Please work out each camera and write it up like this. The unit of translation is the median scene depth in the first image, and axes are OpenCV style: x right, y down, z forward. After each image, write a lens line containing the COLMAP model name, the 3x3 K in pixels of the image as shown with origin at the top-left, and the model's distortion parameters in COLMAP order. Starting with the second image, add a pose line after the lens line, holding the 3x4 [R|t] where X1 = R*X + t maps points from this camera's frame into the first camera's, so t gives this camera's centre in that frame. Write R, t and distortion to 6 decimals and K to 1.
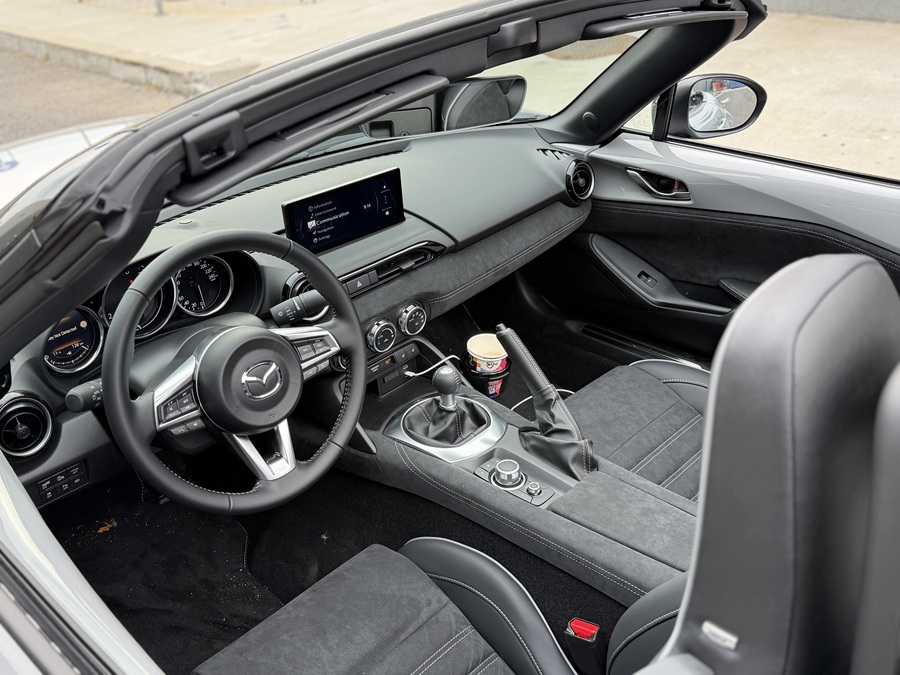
lens RADIAL K [[872.6, 0, 449.6], [0, 872.6, 337.2], [0, 0, 1]] dist [0.016139, 0.000000]
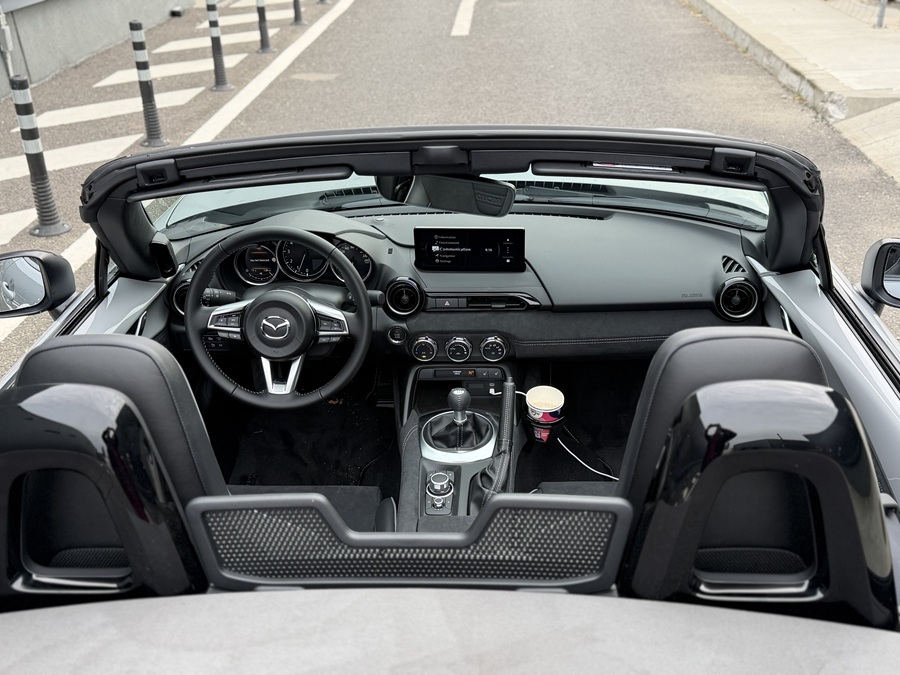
lens RADIAL K [[872.6, 0, 450.1], [0, 872.6, 337.0], [0, 0, 1]] dist [0.016139, 0.000000]
pose [[0.667677, 0.381742, -0.639125, 0.733230], [-0.370208, 0.915096, 0.159830, -0.221292], [0.645875, 0.129894, 0.752312, 0.044283]]
